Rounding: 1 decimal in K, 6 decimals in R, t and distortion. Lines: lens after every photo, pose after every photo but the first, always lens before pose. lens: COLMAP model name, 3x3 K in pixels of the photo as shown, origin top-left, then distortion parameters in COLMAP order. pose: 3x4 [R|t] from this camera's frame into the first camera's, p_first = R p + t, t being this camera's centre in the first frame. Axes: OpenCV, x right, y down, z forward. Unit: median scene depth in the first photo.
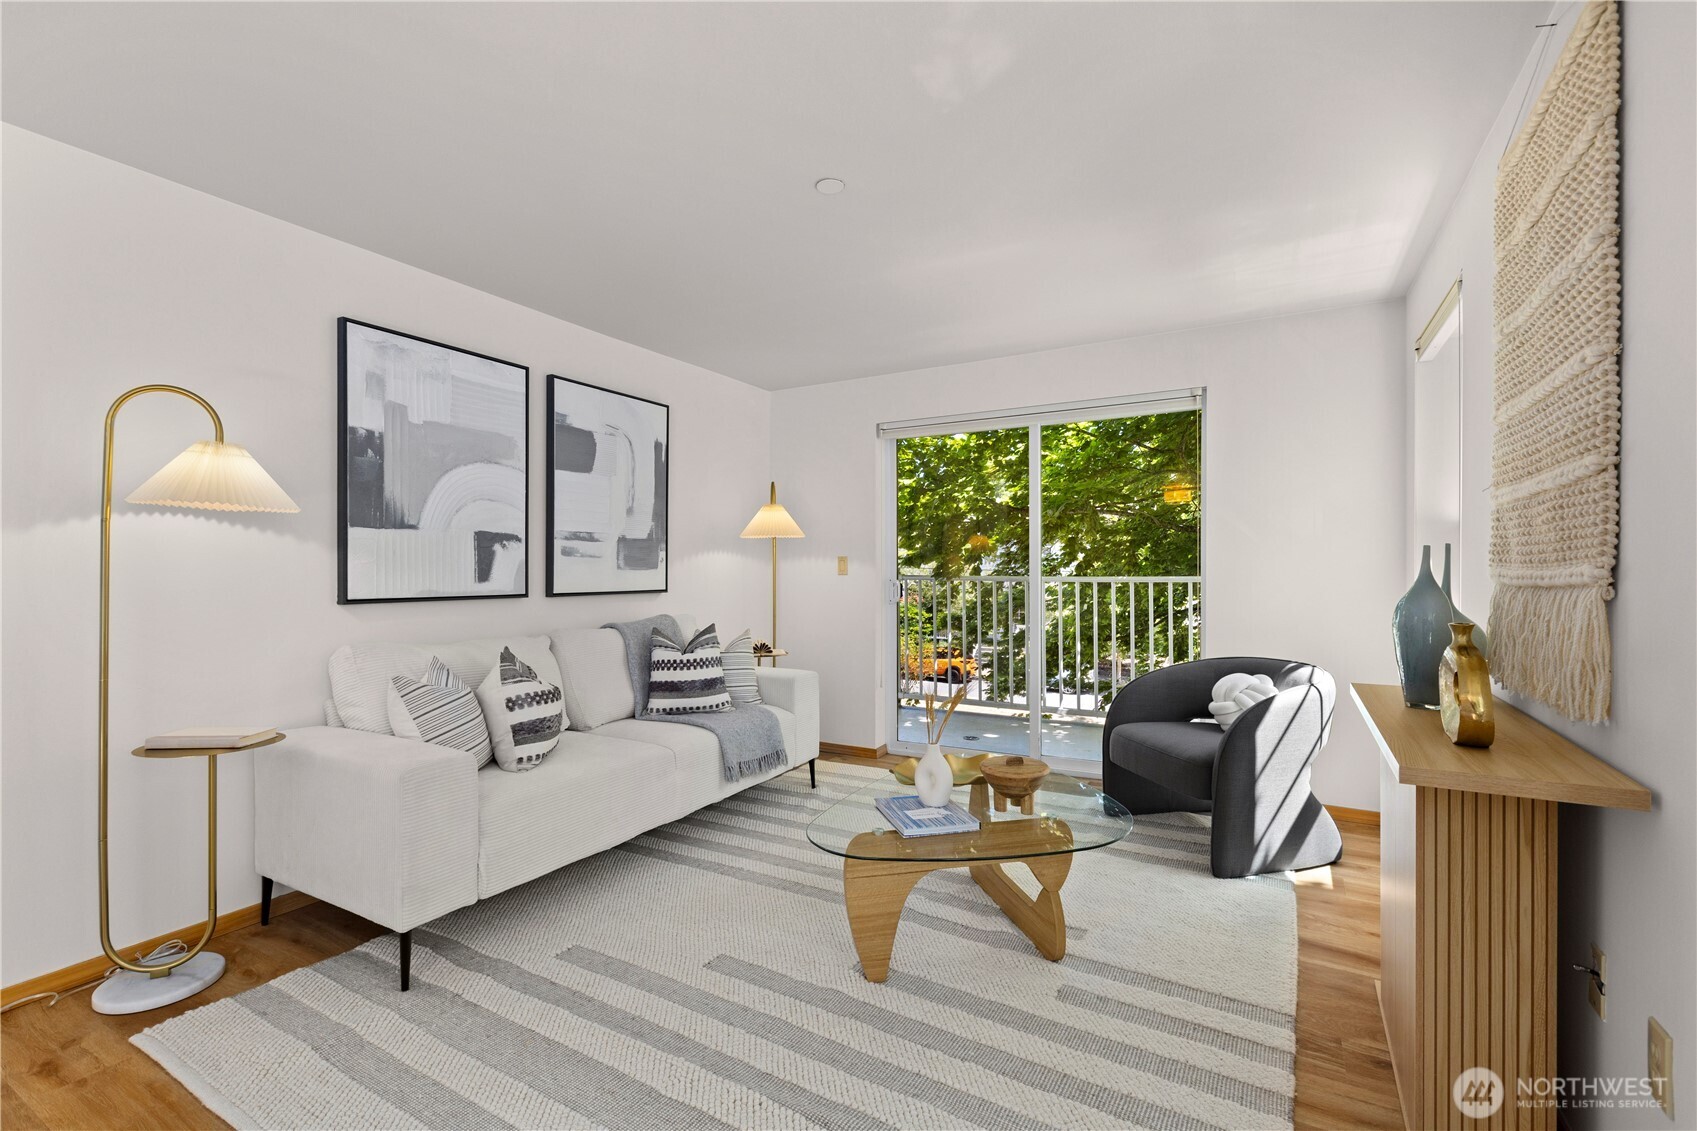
lens RADIAL K [[749.8, 0, 837.6], [0, 749.8, 572.6], [0, 0, 1]] dist [-0.000975, -0.000333]
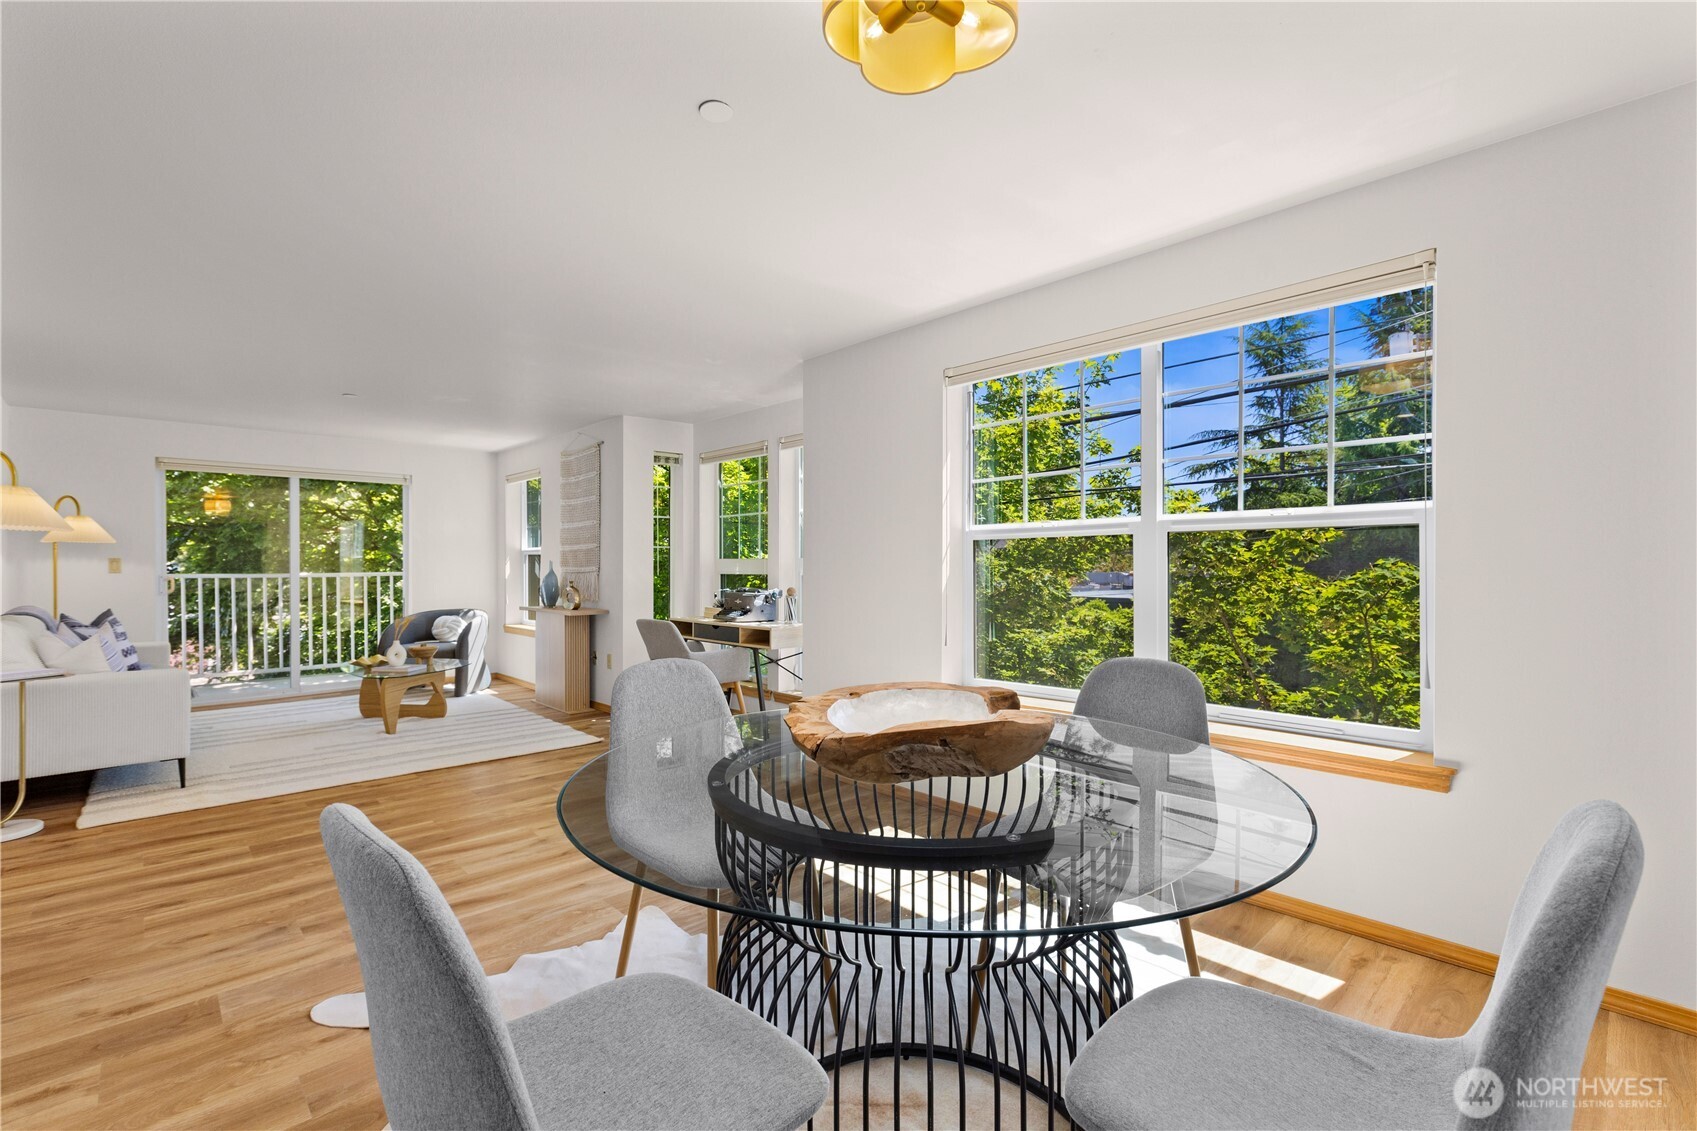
lens RADIAL K [[755.7, 0, 843.6], [0, 755.7, 571.7], [0, 0, 1]] dist [0.001196, 0.000415]
pose [[0.285989, -0.004111, 0.958224, -1.248535], [0.005130, 0.999983, 0.002759, 0.005520], [-0.958219, 0.004126, 0.286005, -0.746403]]
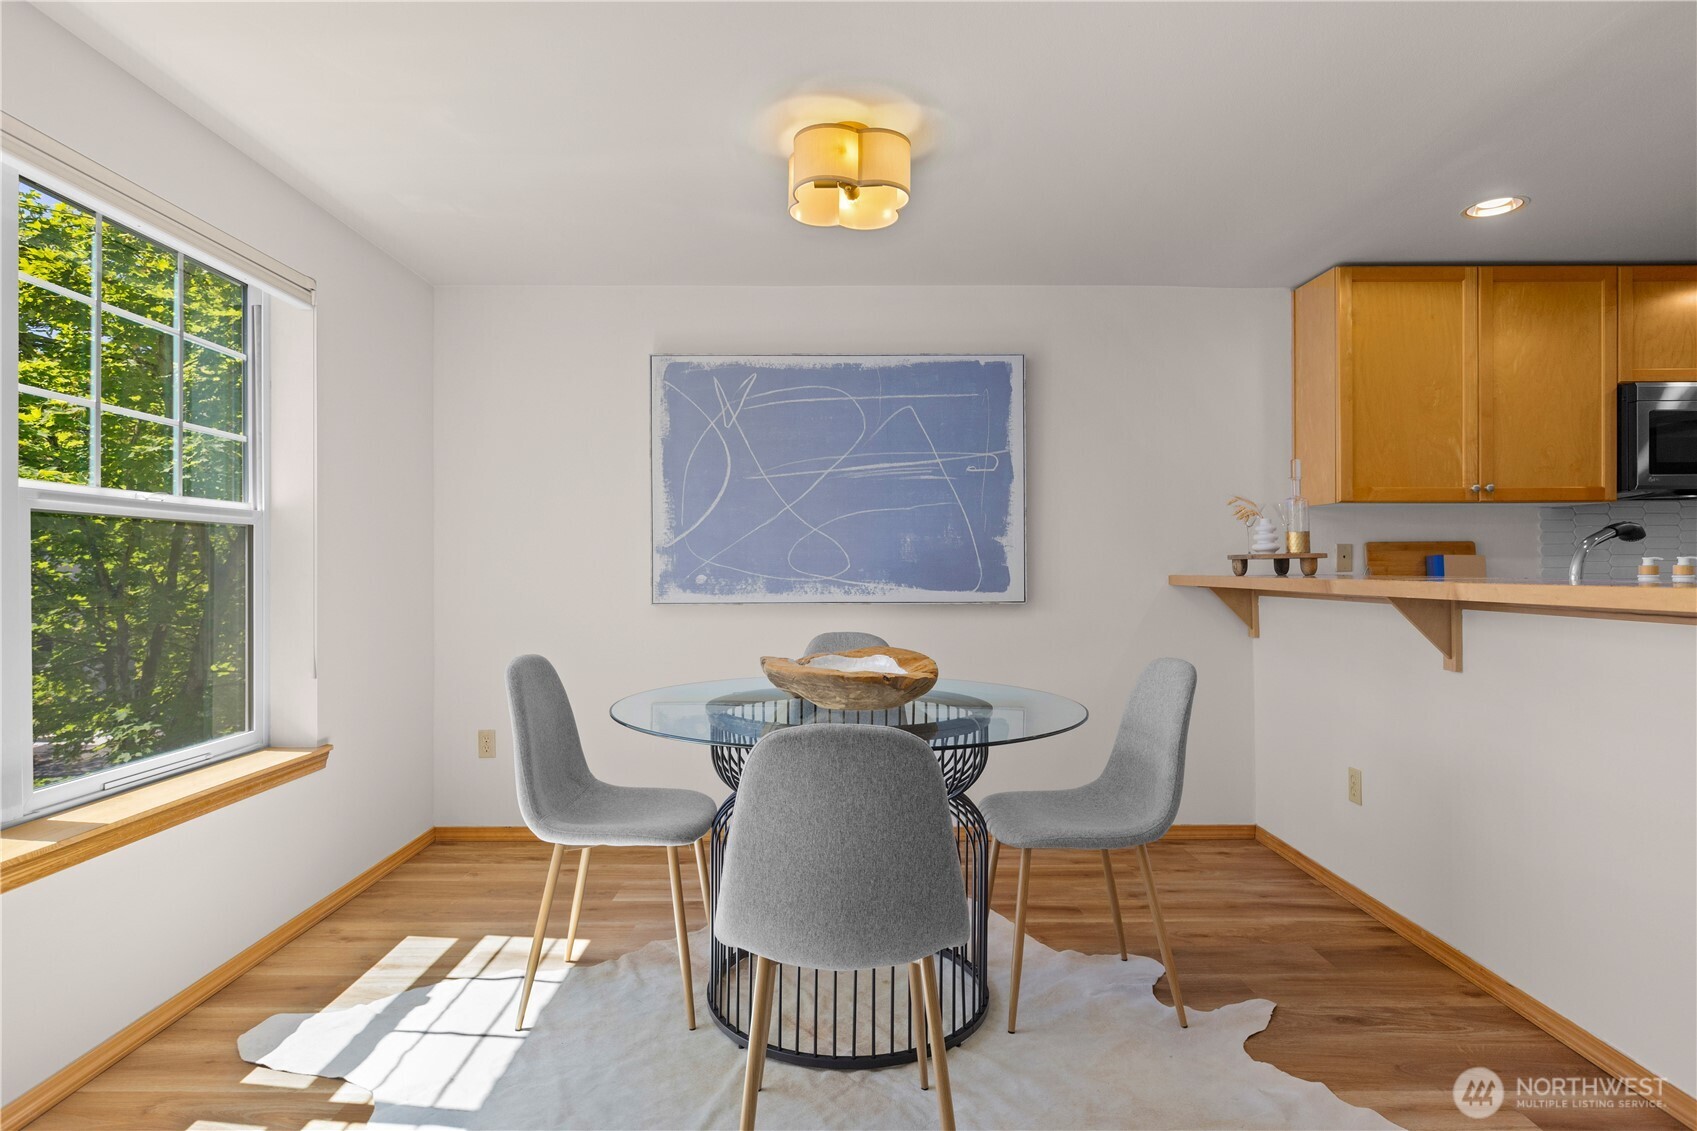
lens RADIAL K [[901.2, 0, 840.4], [0, 901.2, 560.5], [0, 0, 1]] dist [0.004261, -0.000349]
pose [[-0.862409, 0.000199, -0.506212, -0.426408], [0.001868, 0.999994, -0.002789, 0.002025], [0.506209, -0.003351, -0.862404, -0.008832]]
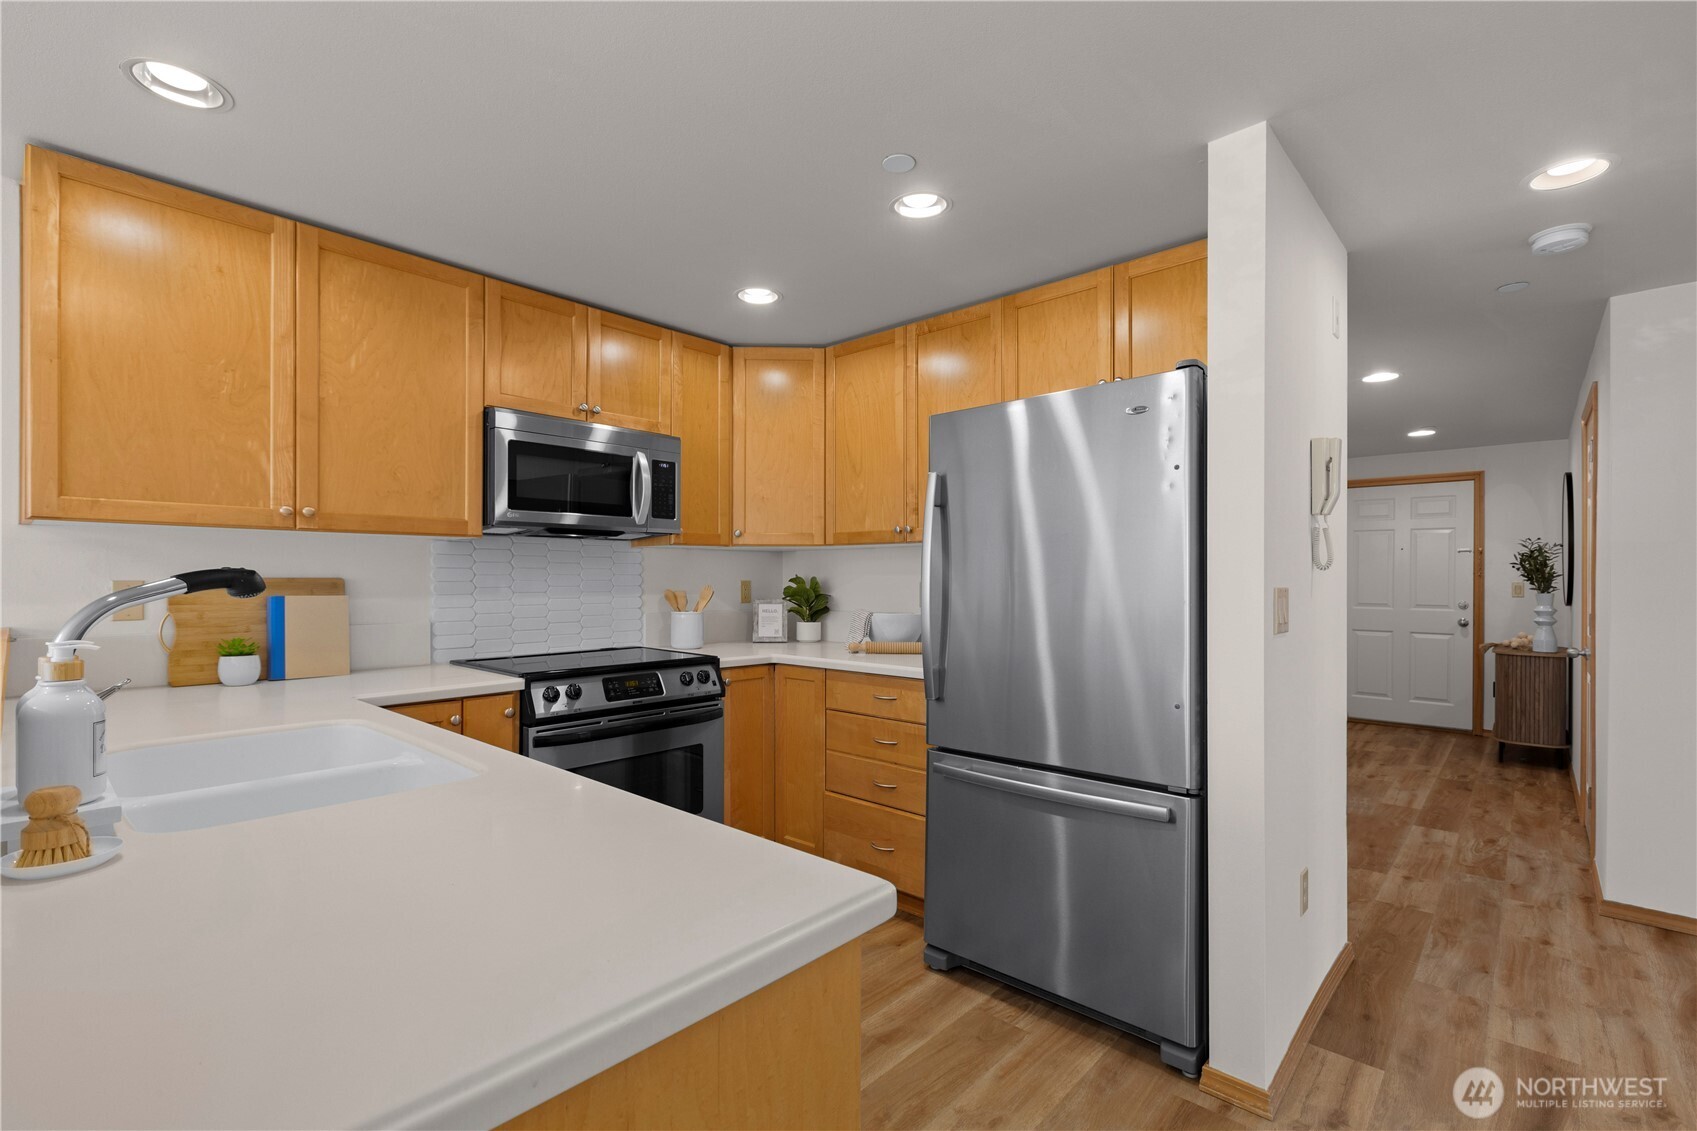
lens RADIAL K [[755.7, 0, 843.6], [0, 755.7, 571.7], [0, 0, 1]] dist [0.001196, 0.000415]
pose [[-0.215600, -0.006899, -0.976457, -1.073450], [-0.007649, 0.999956, -0.005376, -0.031250], [0.976452, 0.006310, -0.215644, 0.089081]]
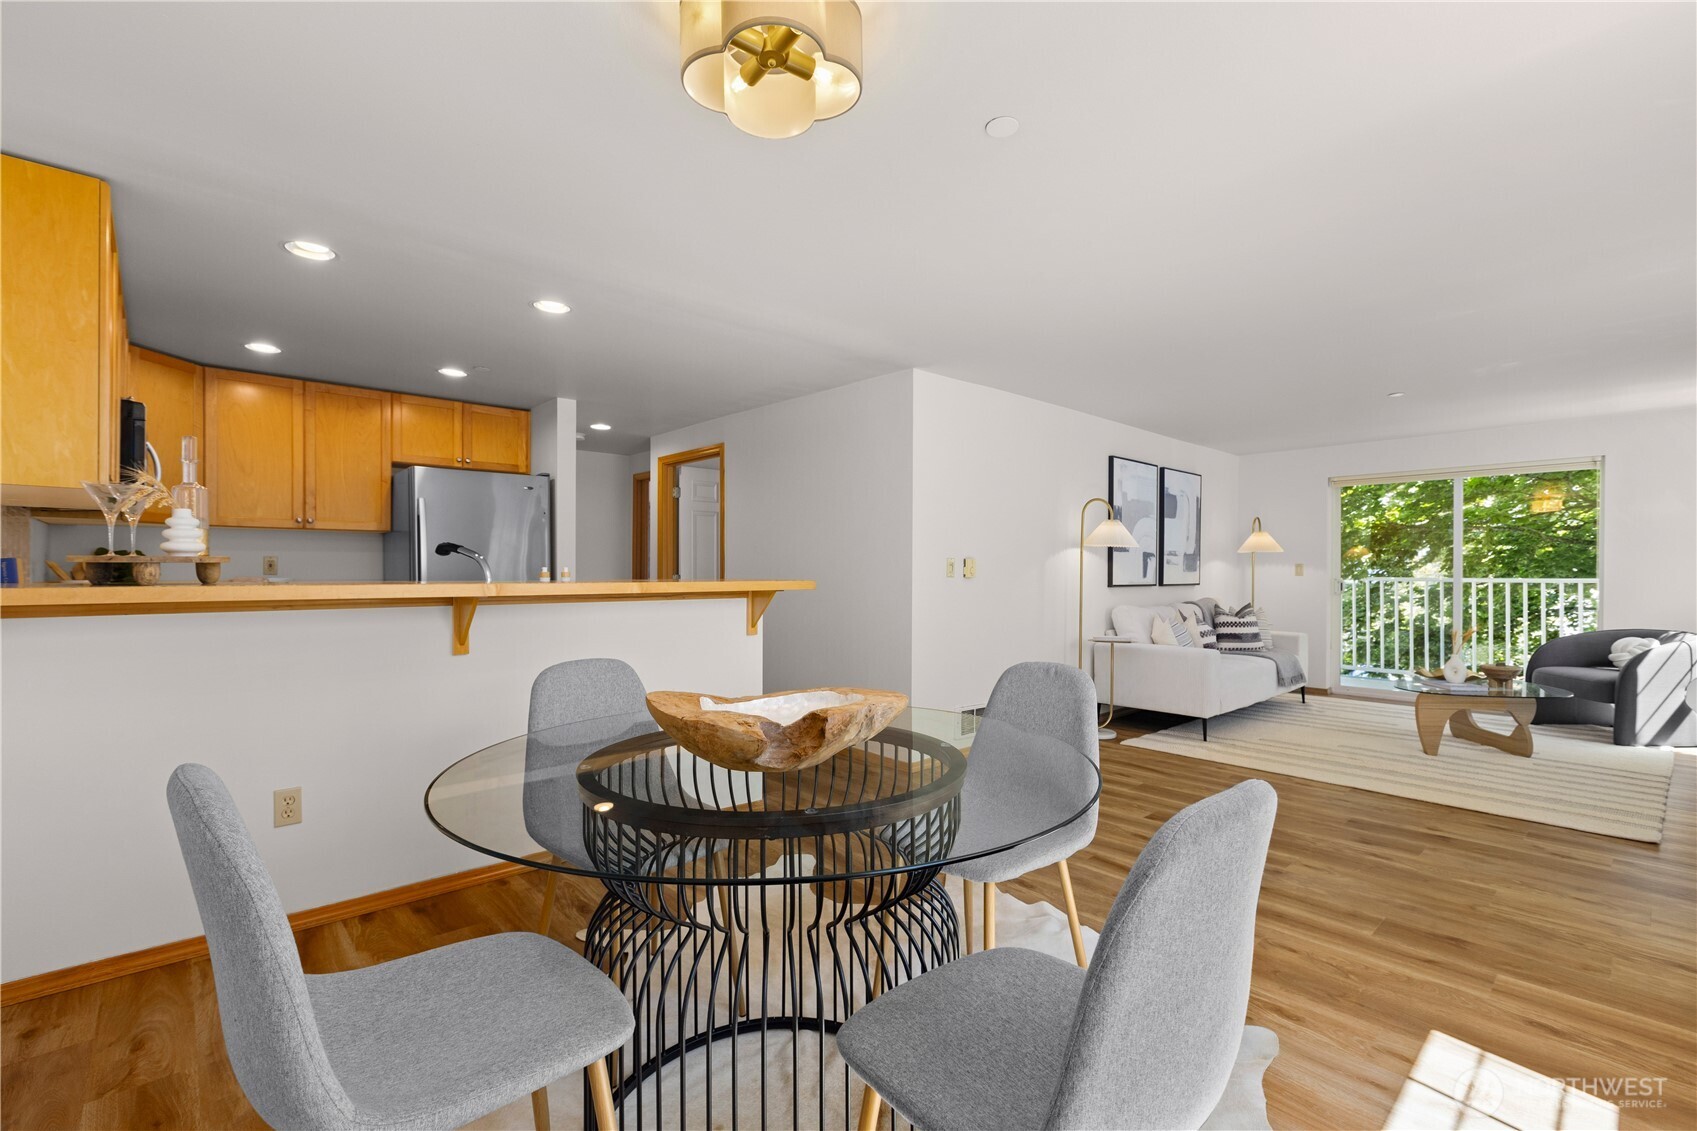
lens RADIAL K [[749.8, 0, 837.6], [0, 749.8, 572.6], [0, 0, 1]] dist [-0.000975, -0.000333]
pose [[0.953324, 0.006864, -0.301873, -0.638673], [-0.006645, 0.999976, 0.001753, 0.000883], [0.301878, 0.000335, 0.953347, -1.108638]]
